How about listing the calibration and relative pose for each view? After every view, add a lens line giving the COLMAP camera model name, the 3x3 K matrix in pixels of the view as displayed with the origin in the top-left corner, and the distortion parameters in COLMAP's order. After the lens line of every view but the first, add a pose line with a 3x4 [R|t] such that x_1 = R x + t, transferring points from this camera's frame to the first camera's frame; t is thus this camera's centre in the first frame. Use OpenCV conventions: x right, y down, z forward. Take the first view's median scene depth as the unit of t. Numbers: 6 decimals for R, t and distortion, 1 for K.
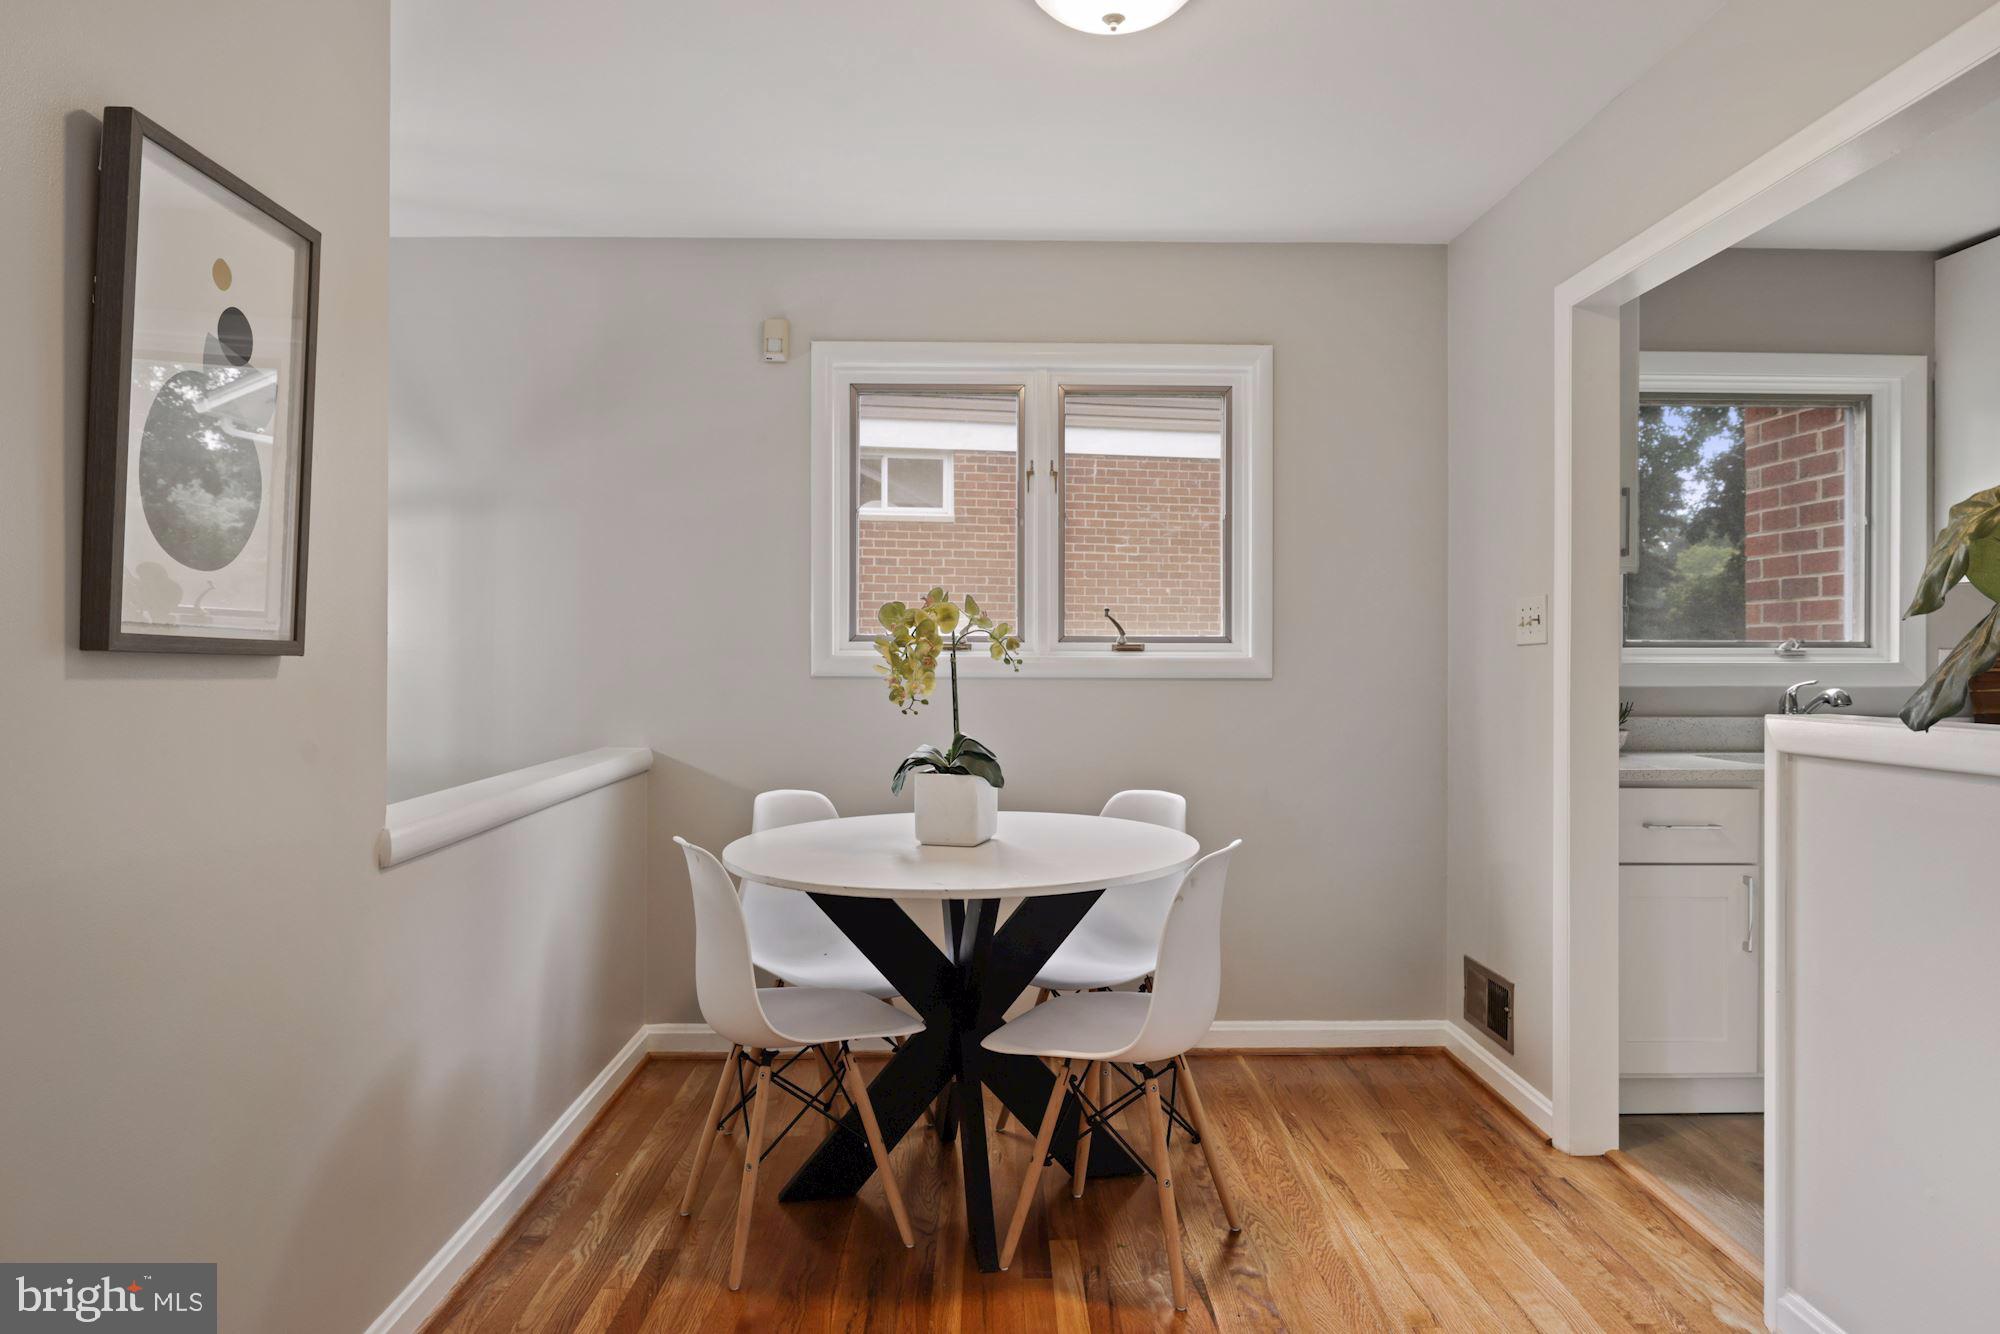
lens RADIAL K [[1324.6, 0, 1000.0], [0, 1324.6, 667.0], [0, 0, 1]] dist [-0.000006, 0.000736]
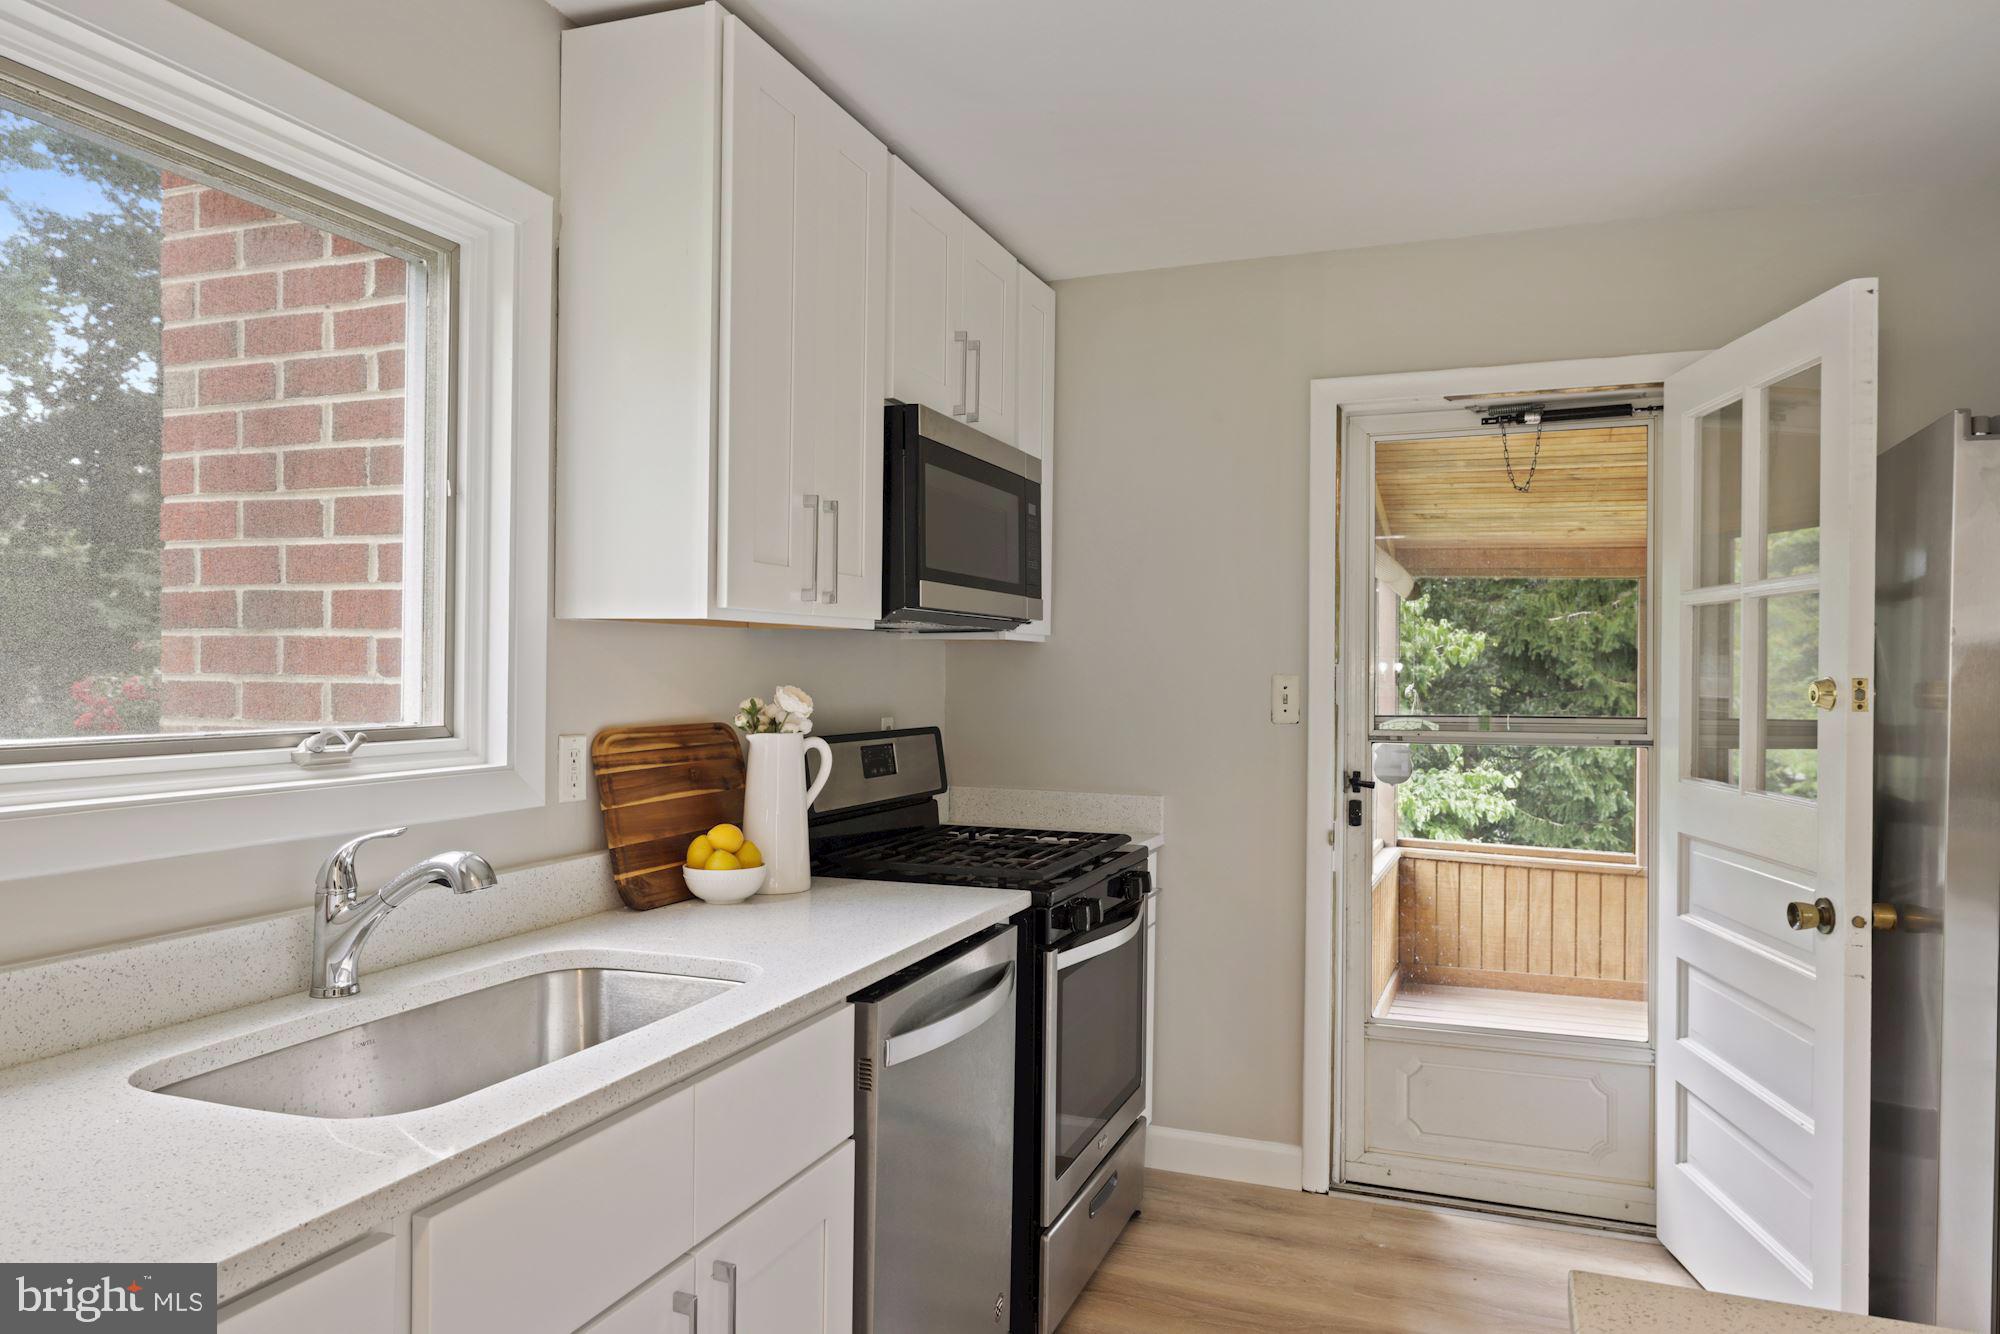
lens RADIAL K [[1324.6, 0, 1000.0], [0, 1324.6, 667.0], [0, 0, 1]] dist [-0.000006, 0.000736]
pose [[0.402392, 0.004947, 0.915454, 0.249434], [-0.002487, 0.999988, -0.004311, -0.036706], [-0.915464, -0.000542, 0.402399, 0.548977]]
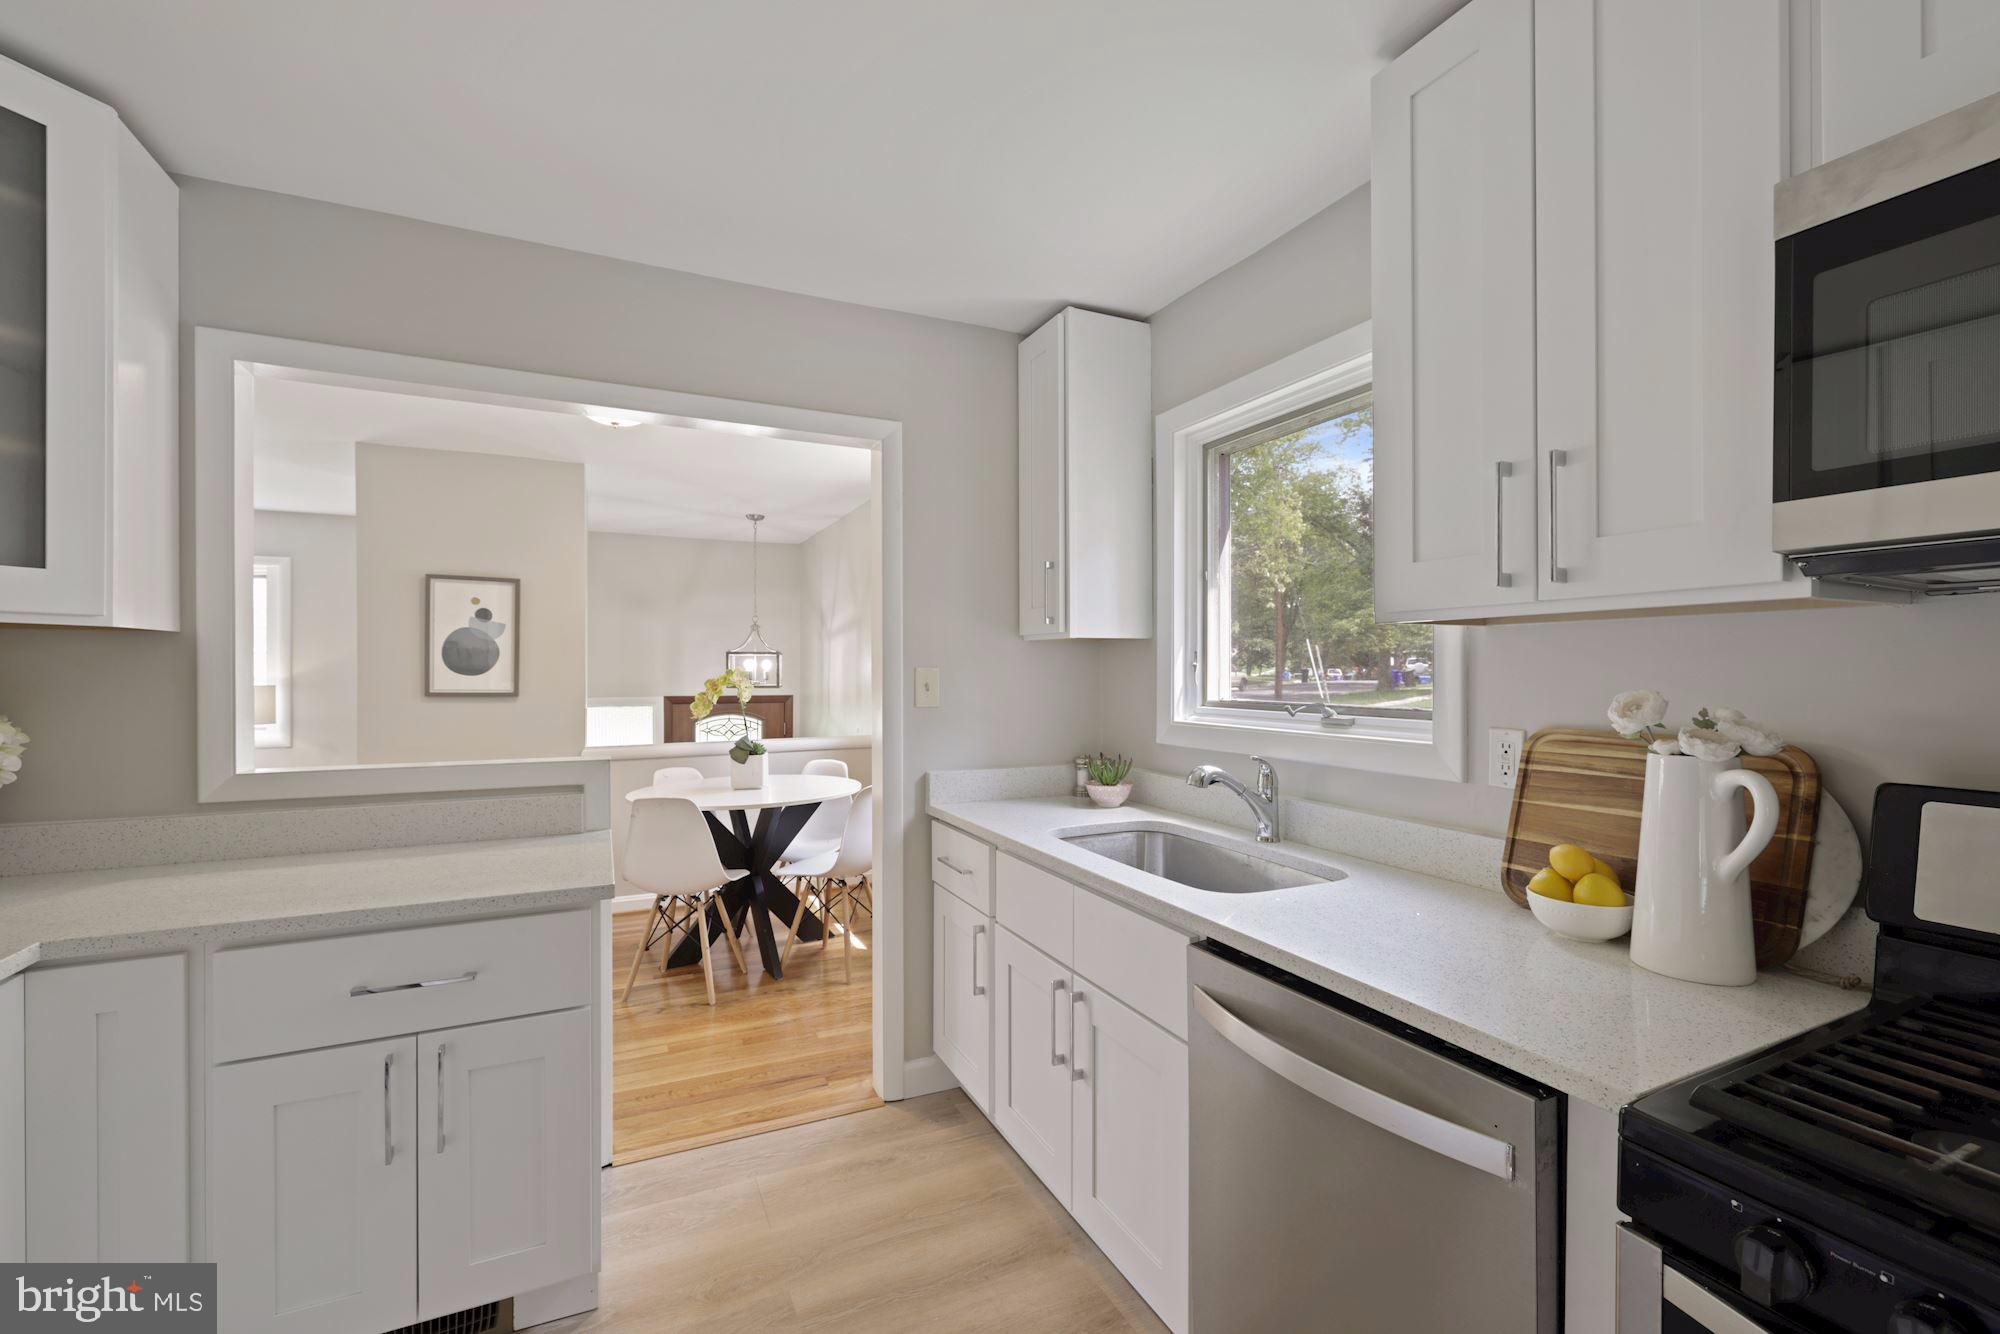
lens RADIAL K [[820.6, 0, 1000.0], [0, 820.6, 667.0], [0, 0, 1]] dist [-0.001877, -0.000207]
pose [[0.389415, -0.000743, -0.921062, 0.884512], [-0.006371, 0.999974, -0.003501, -0.036302], [0.921040, 0.007232, 0.389400, 0.565999]]
